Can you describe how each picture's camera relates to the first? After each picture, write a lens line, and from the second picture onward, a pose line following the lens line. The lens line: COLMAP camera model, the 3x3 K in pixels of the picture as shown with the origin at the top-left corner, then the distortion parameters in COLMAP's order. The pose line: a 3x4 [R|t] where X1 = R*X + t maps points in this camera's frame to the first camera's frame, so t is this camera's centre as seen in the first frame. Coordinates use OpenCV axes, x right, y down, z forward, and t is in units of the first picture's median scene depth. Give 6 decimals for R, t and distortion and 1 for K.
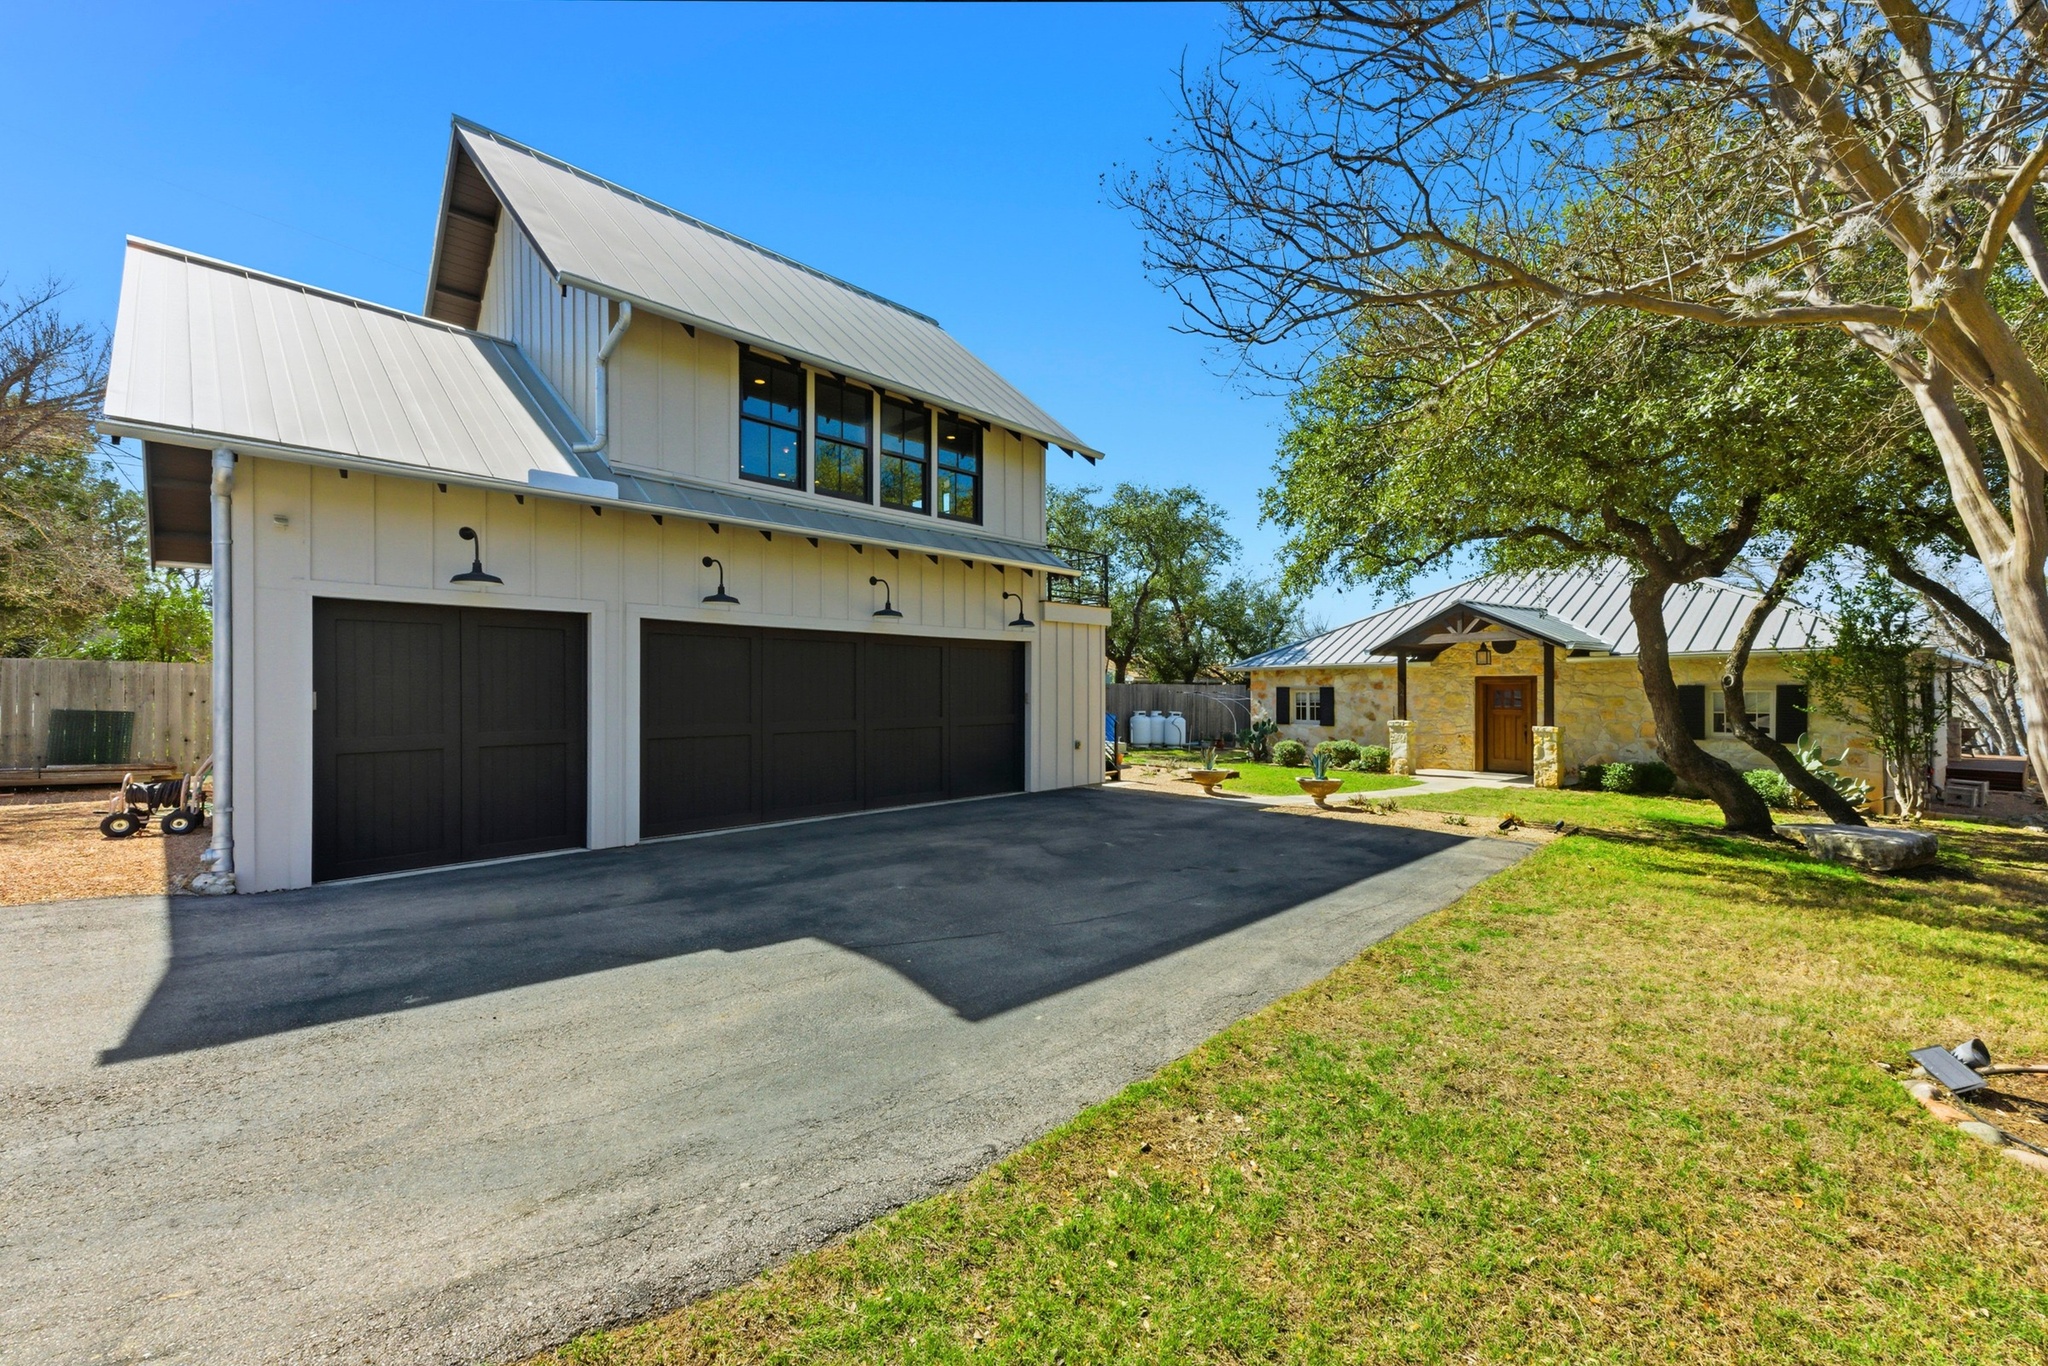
lens RADIAL K [[799.6, 0, 1029.4], [0, 799.6, 690.3], [0, 0, 1]] dist [0.000710, 0.005639]
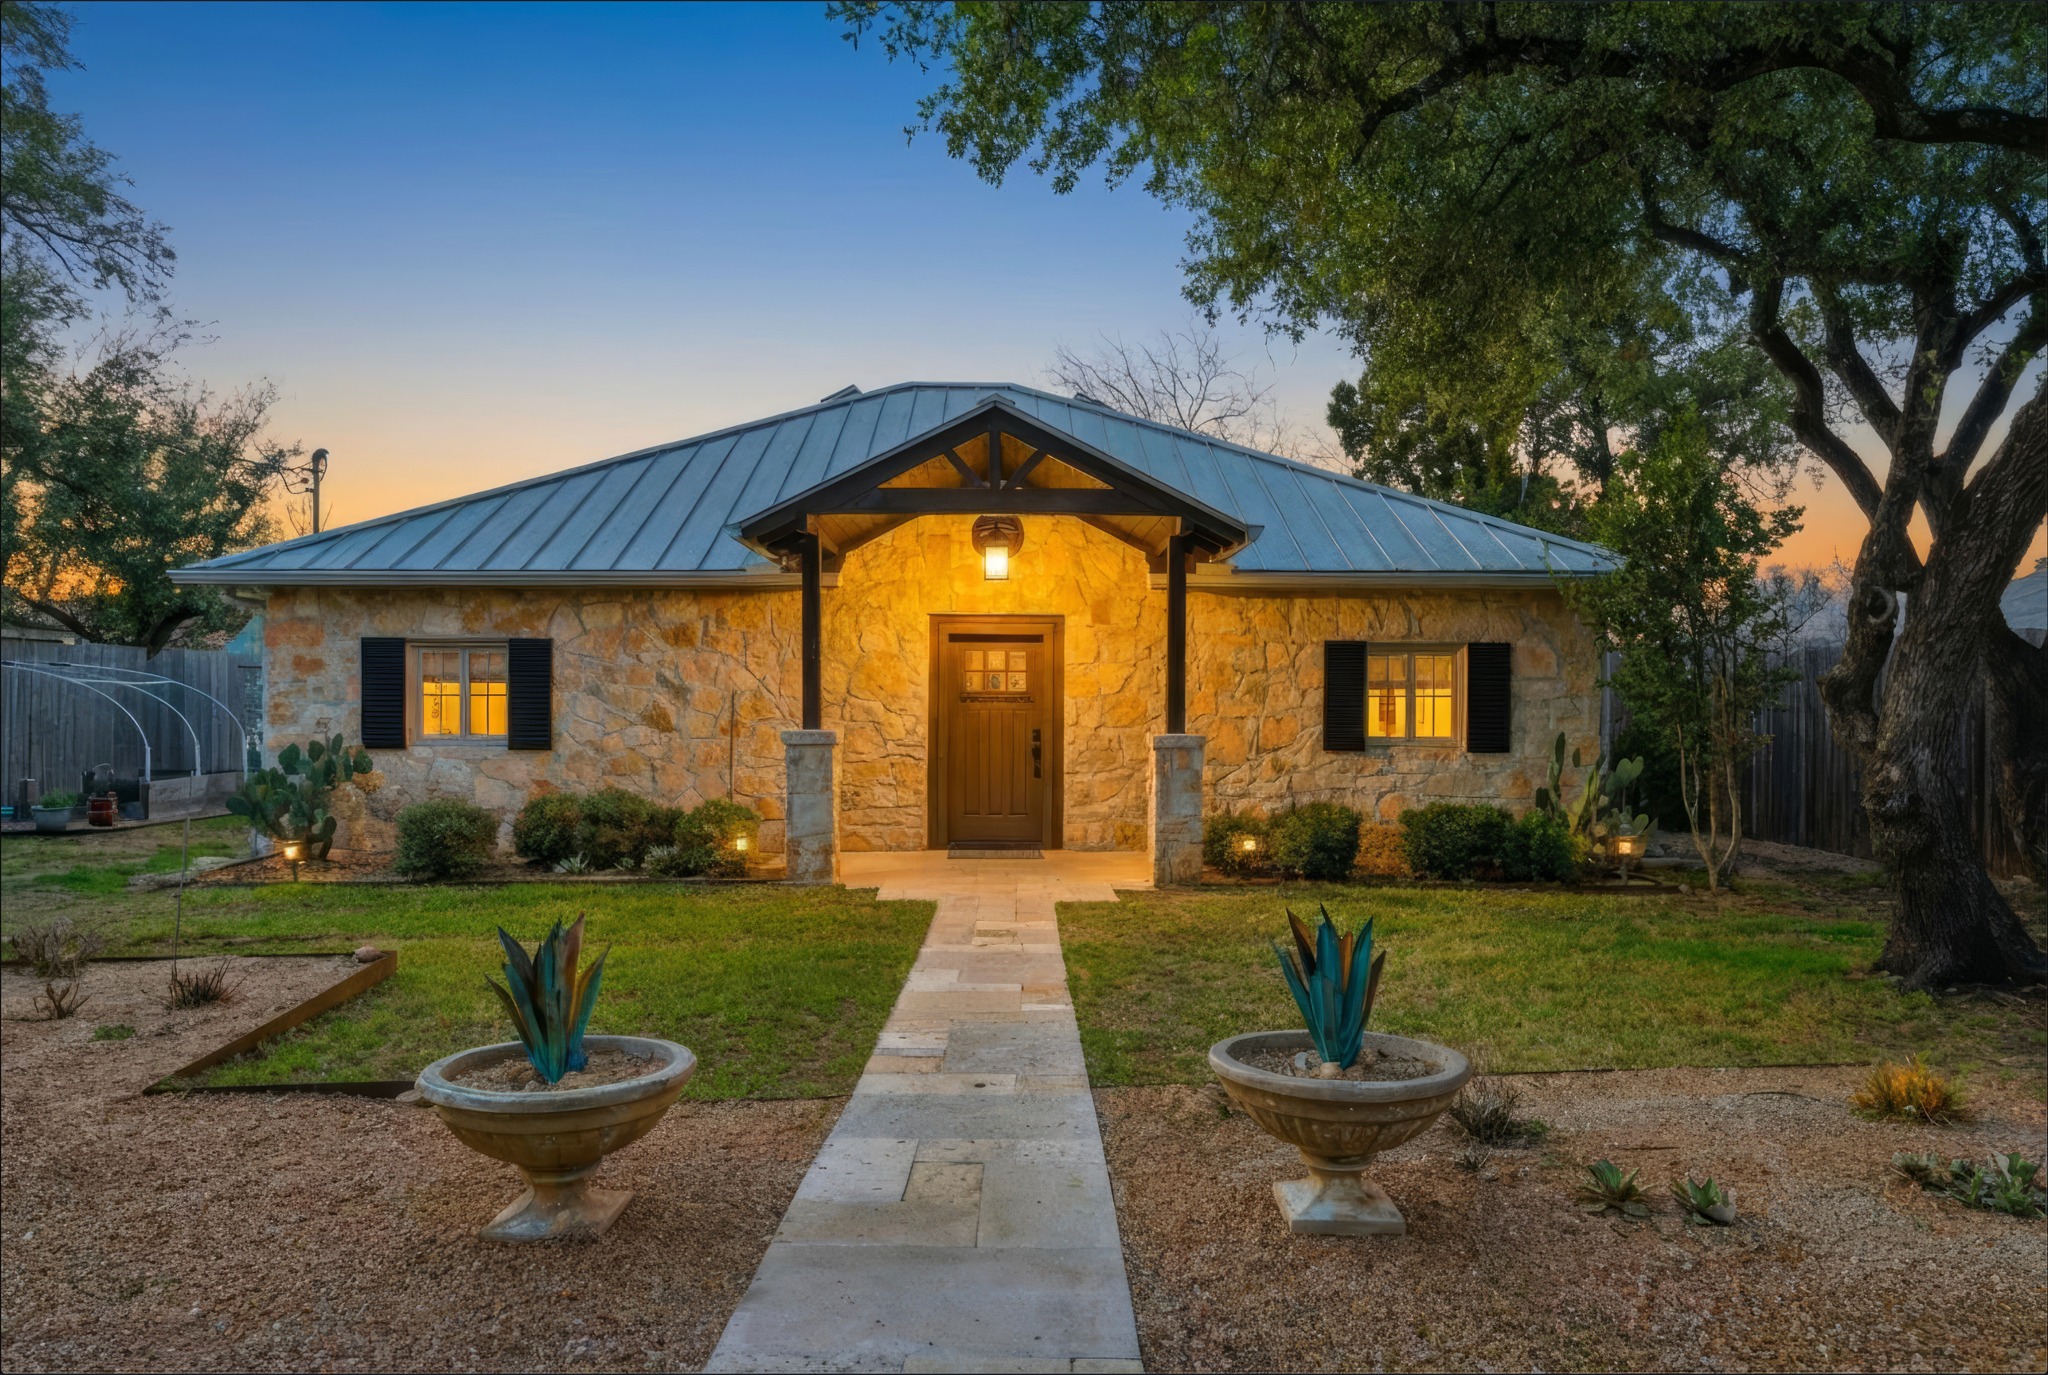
lens RADIAL K [[1306.9, 0, 1024.0], [0, 1306.9, 687.5], [0, 0, 1]] dist [-0.011626, -0.002185]
pose [[0.604074, -0.000312, 0.796928, 0.050838], [-0.003827, 0.999987, 0.003293, 0.014817], [-0.796919, -0.005039, 0.604065, 0.495602]]
